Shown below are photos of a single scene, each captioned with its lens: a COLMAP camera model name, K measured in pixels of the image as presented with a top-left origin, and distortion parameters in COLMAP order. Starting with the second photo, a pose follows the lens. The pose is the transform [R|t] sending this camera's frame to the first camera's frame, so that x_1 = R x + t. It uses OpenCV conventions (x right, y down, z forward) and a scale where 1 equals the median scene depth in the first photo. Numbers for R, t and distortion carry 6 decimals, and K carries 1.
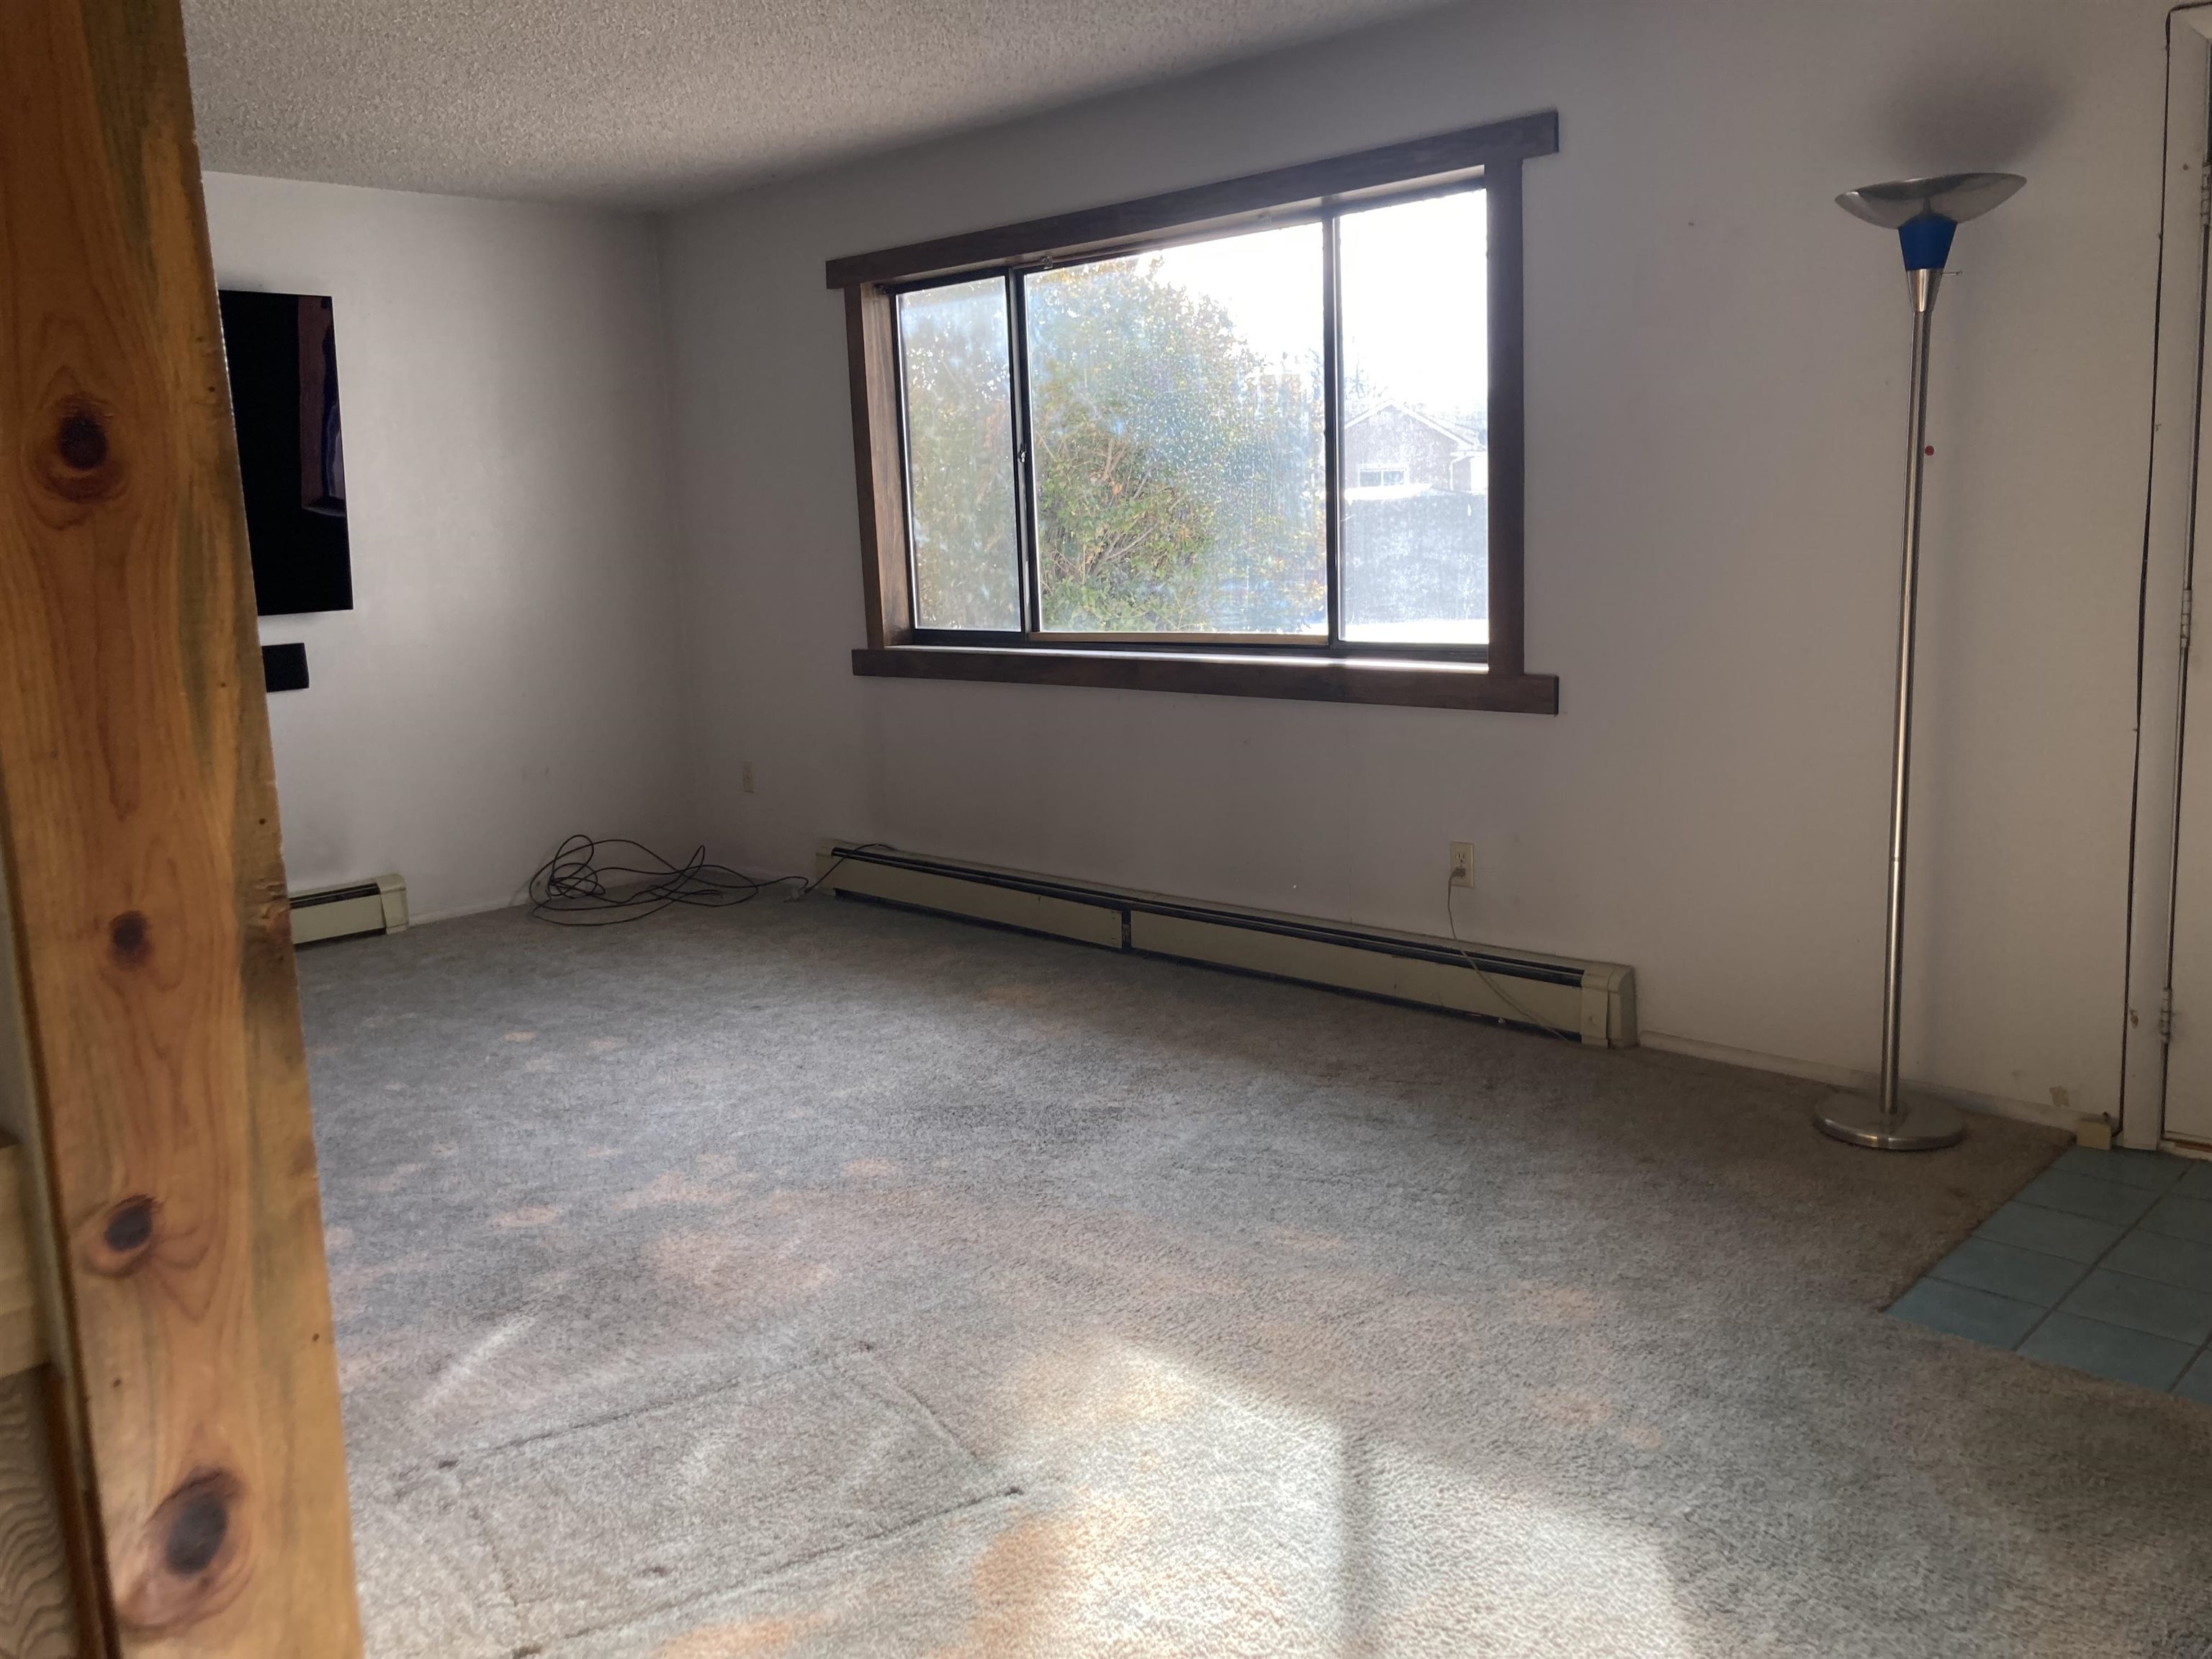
lens RADIAL K [[1822.9, 0, 1096.9], [0, 1822.9, 824.6], [0, 0, 1]] dist [0.037245, -0.024434]
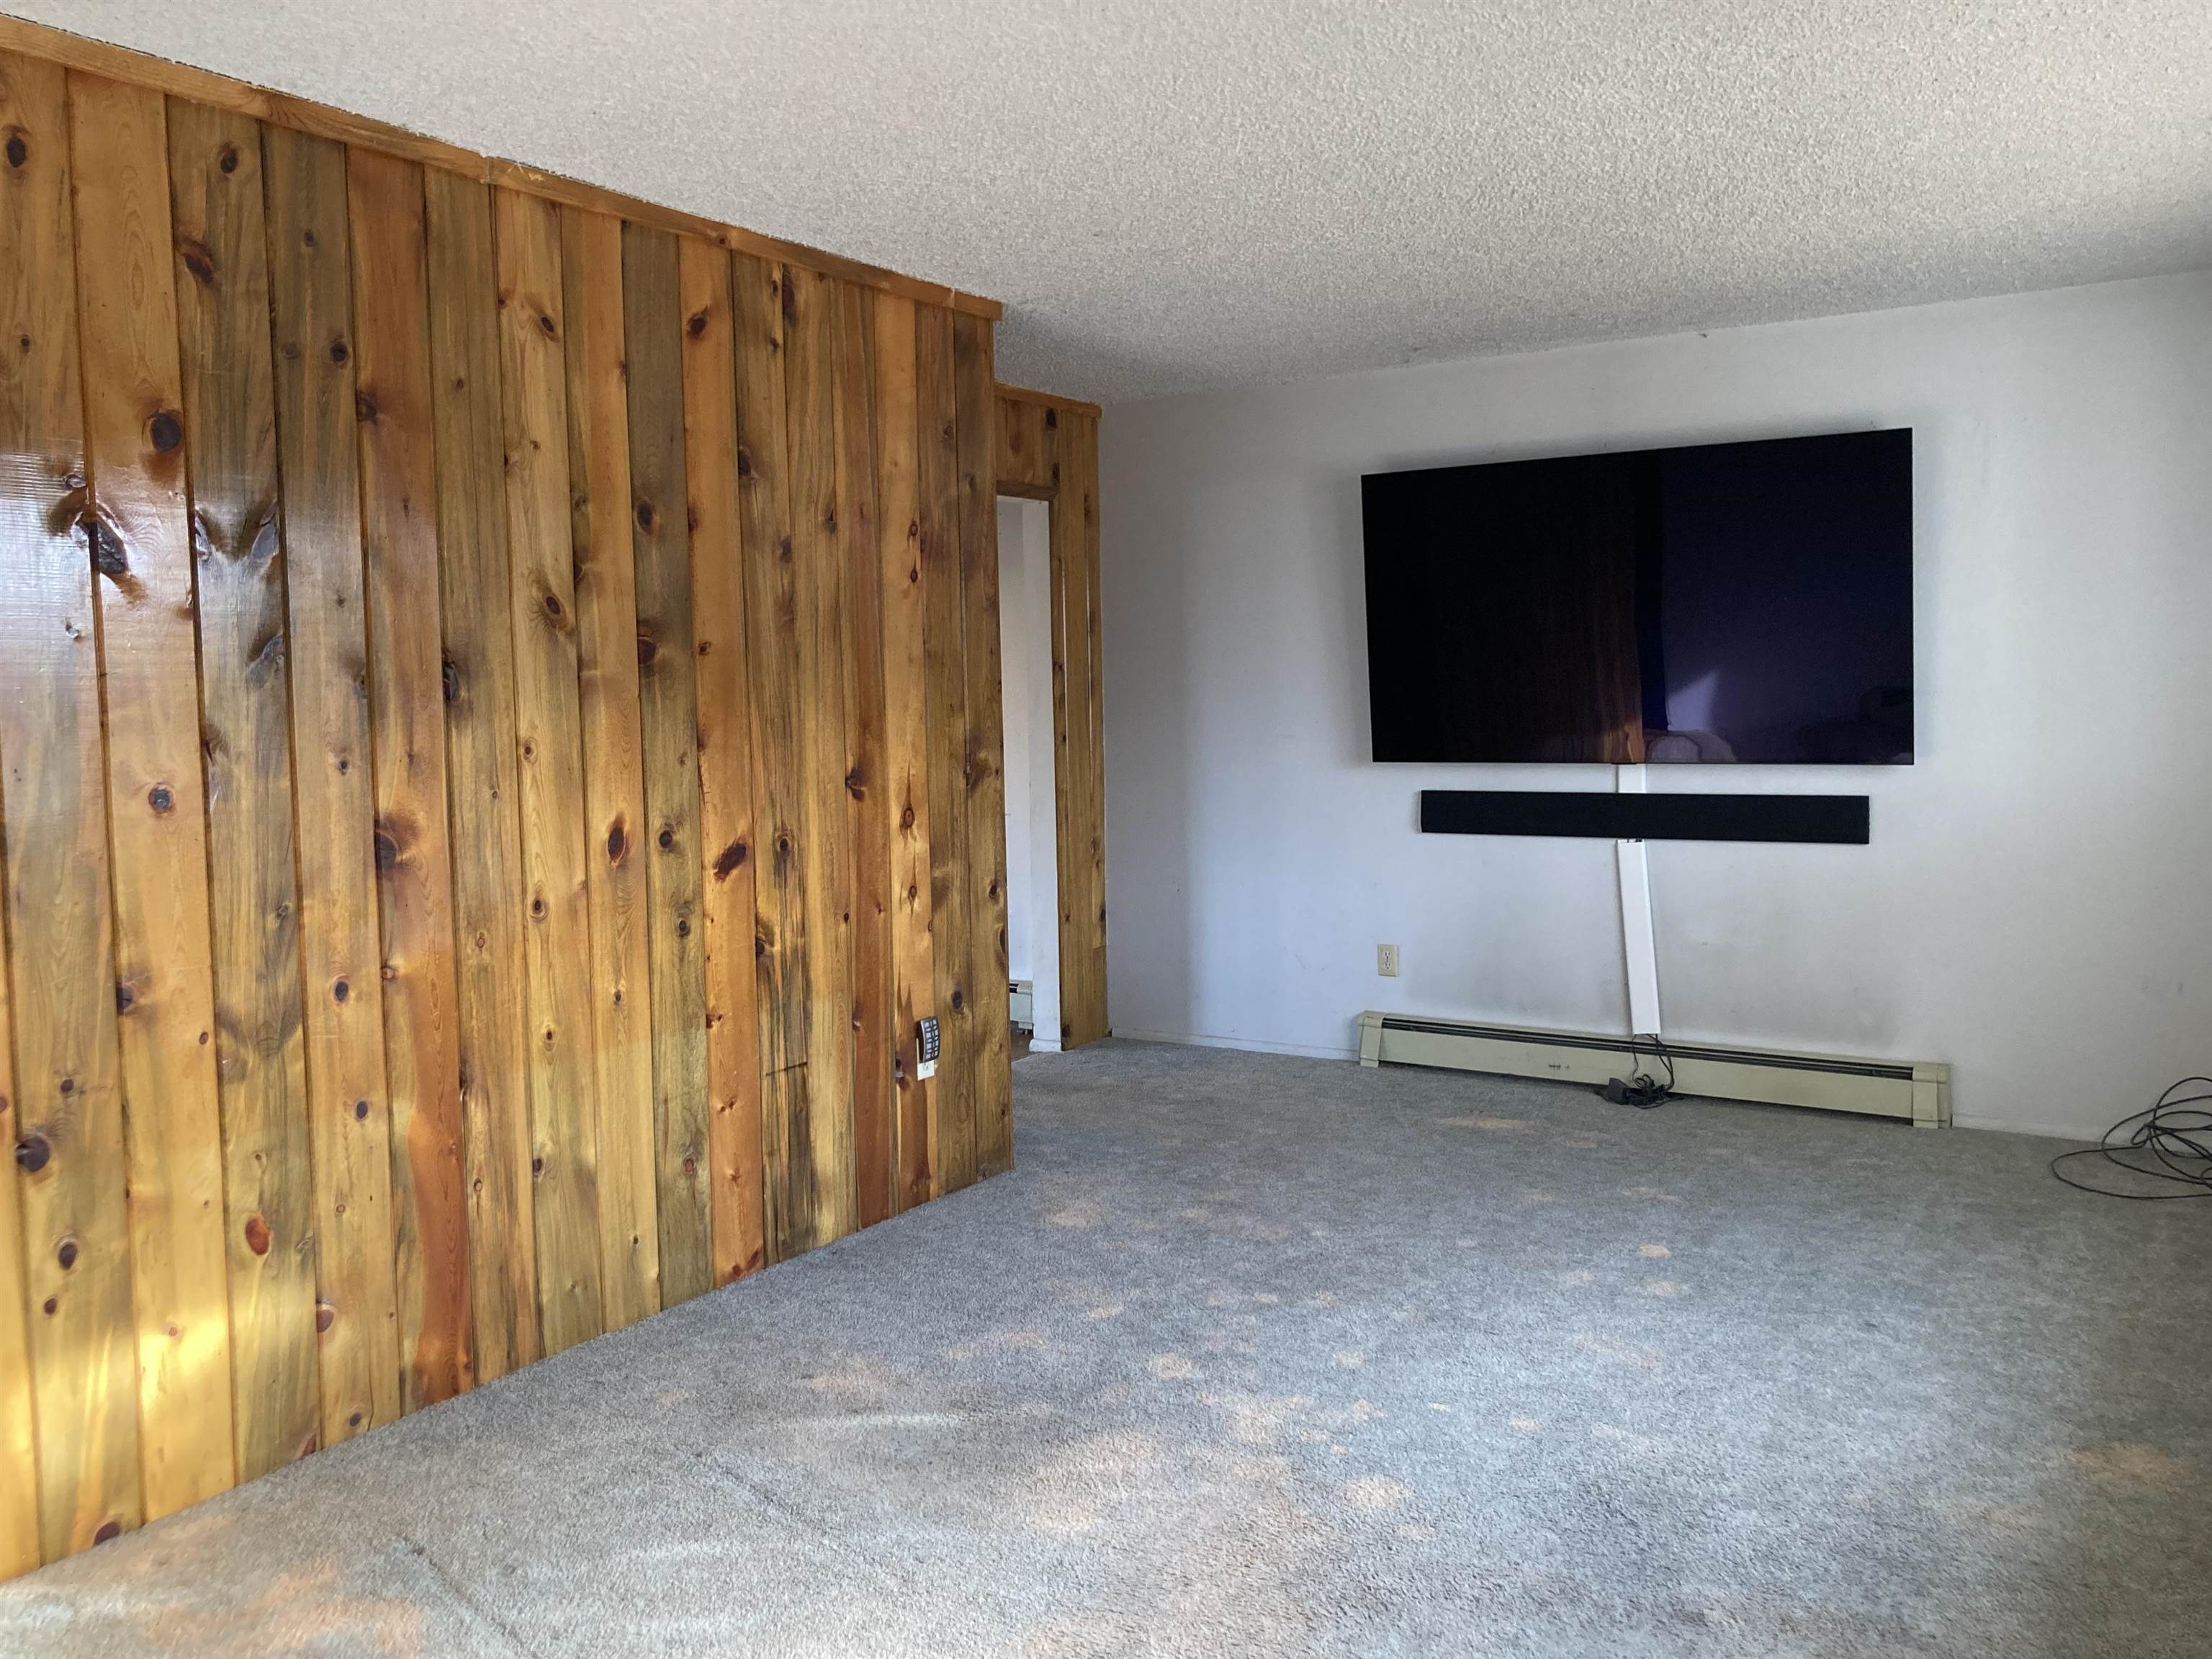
lens RADIAL K [[1822.9, 0, 1091.4], [0, 1822.9, 835.0], [0, 0, 1]] dist [0.037245, -0.024434]
pose [[0.212887, 0.121620, -0.969478, 0.544041], [-0.153086, 0.984121, 0.089841, -0.142563], [0.965010, 0.129288, 0.228125, 0.563285]]
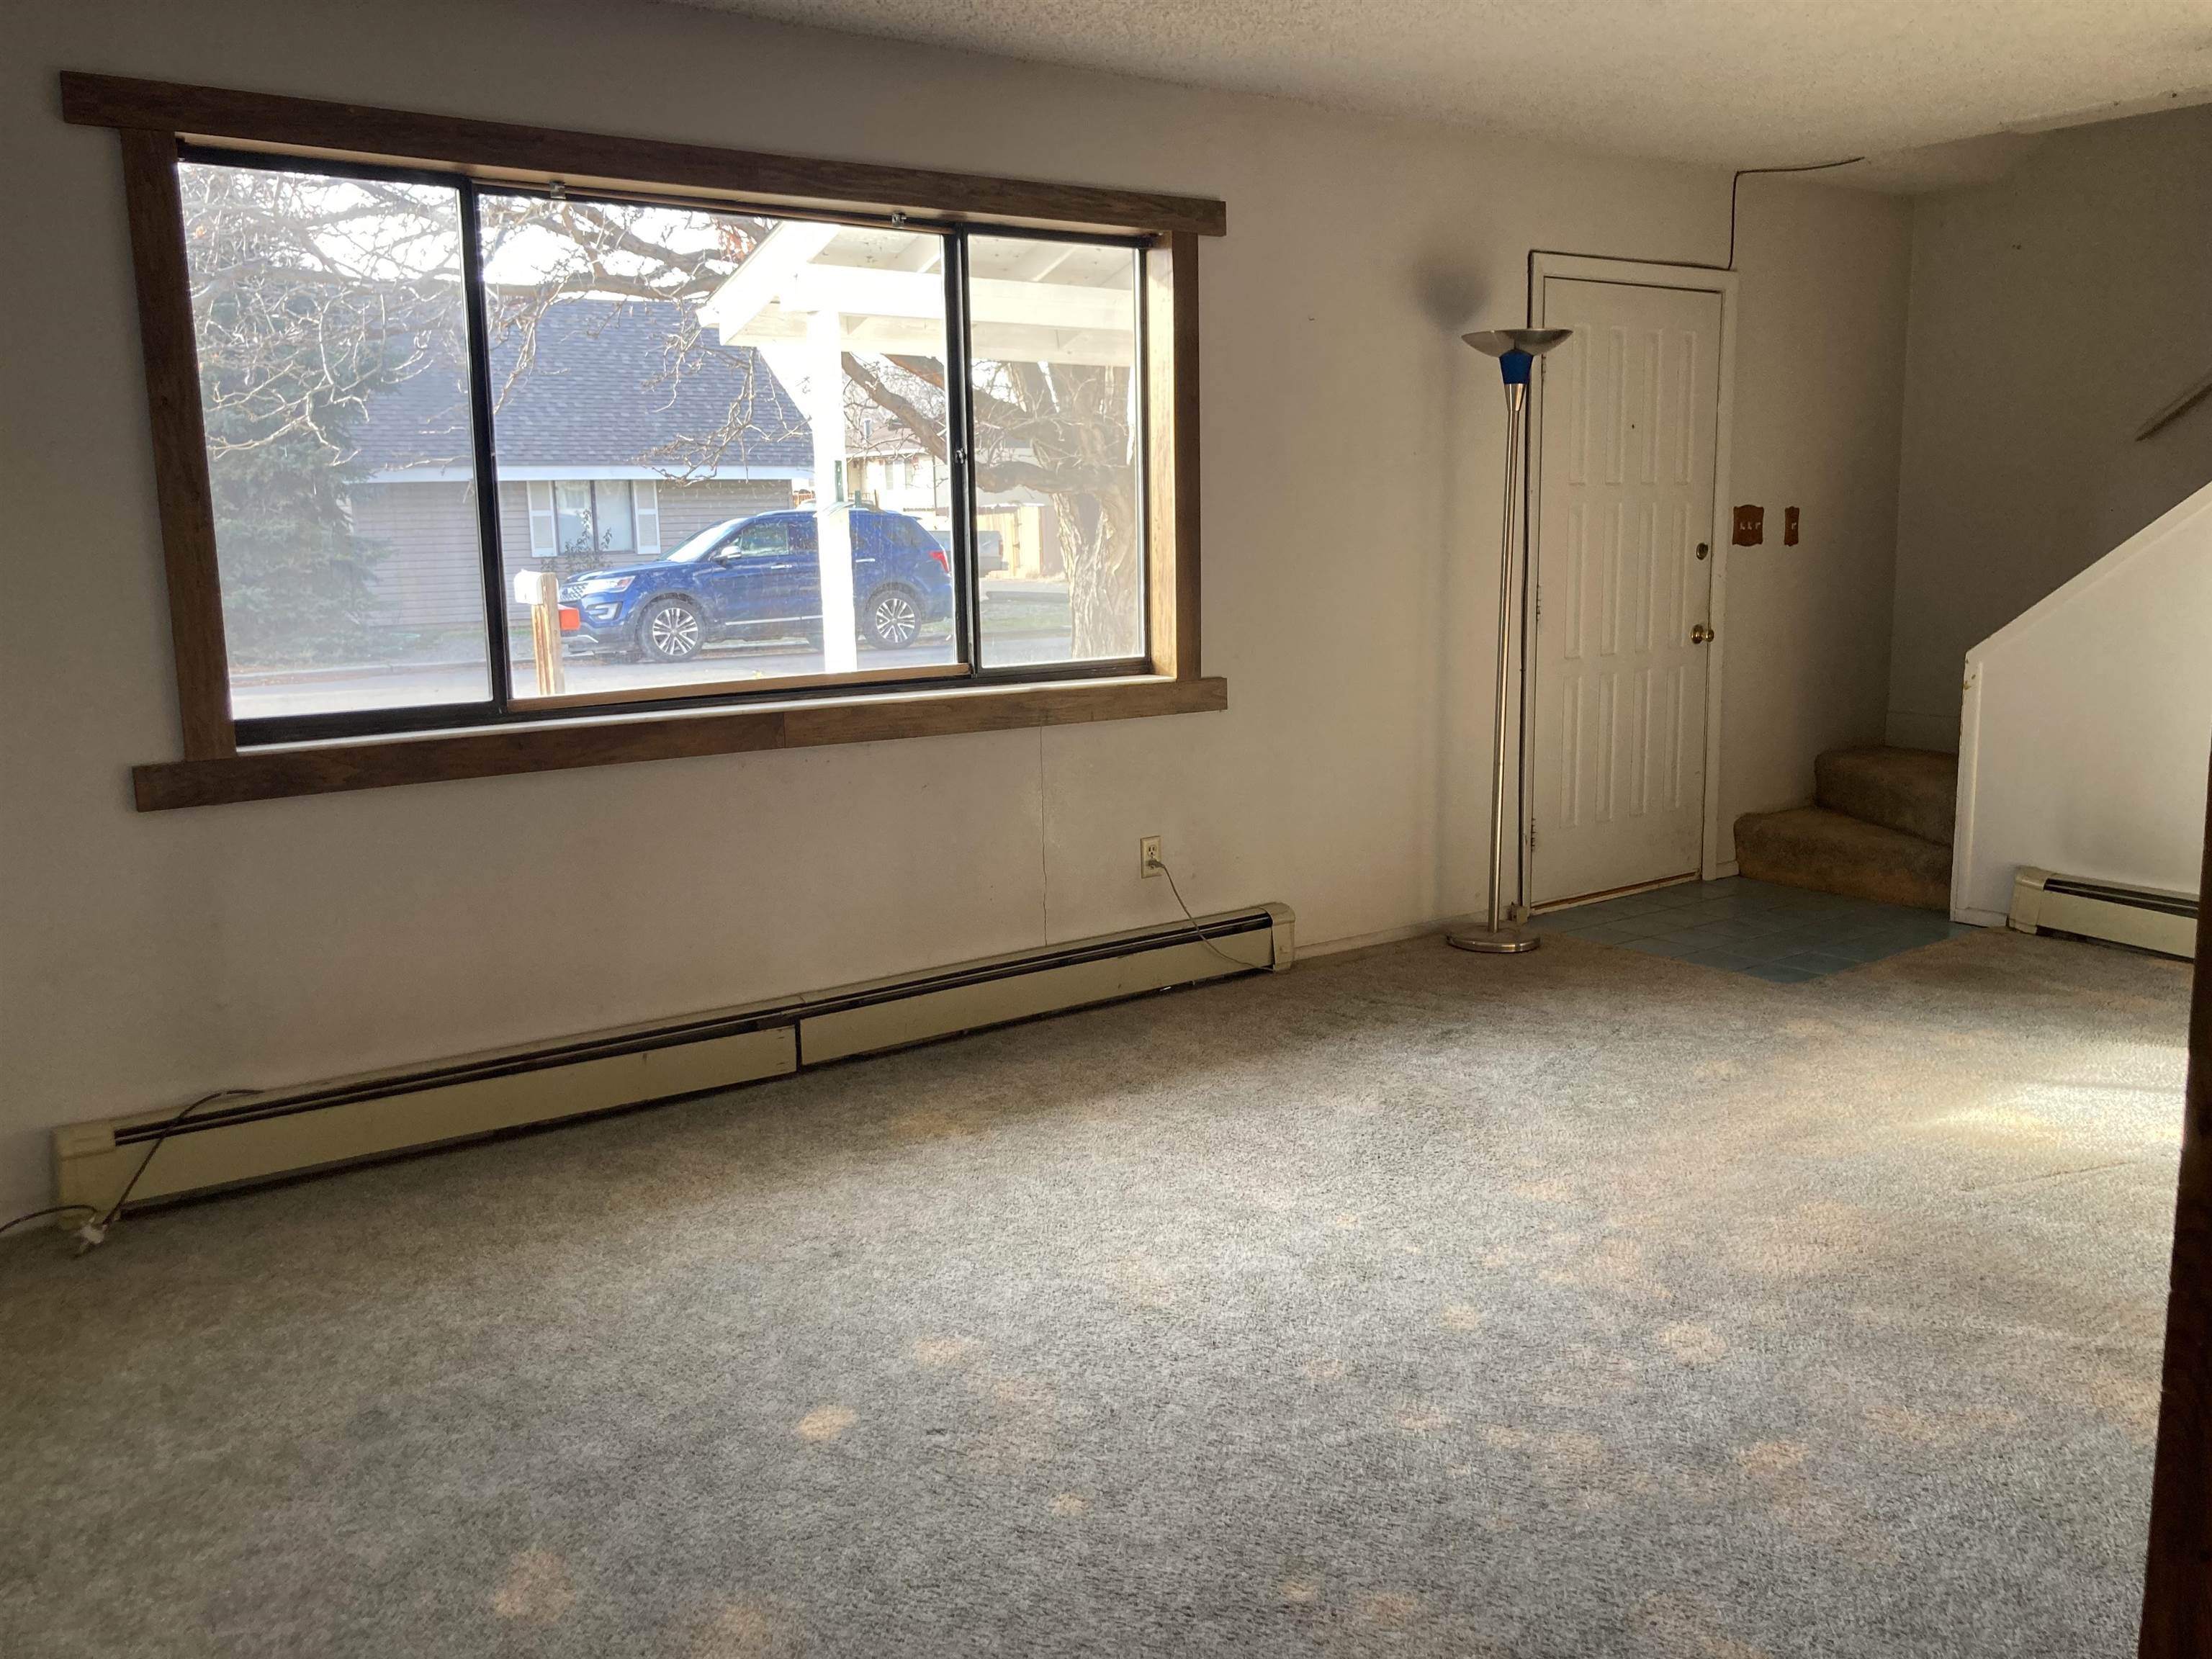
lens RADIAL K [[1822.9, 0, 1107.6], [0, 1822.9, 814.4], [0, 0, 1]] dist [0.037245, -0.024434]
pose [[0.160351, -0.123018, 0.979364, -0.942053], [0.179129, 0.979355, 0.093688, -0.118929], [-0.970670, 0.160410, 0.179076, 0.888438]]
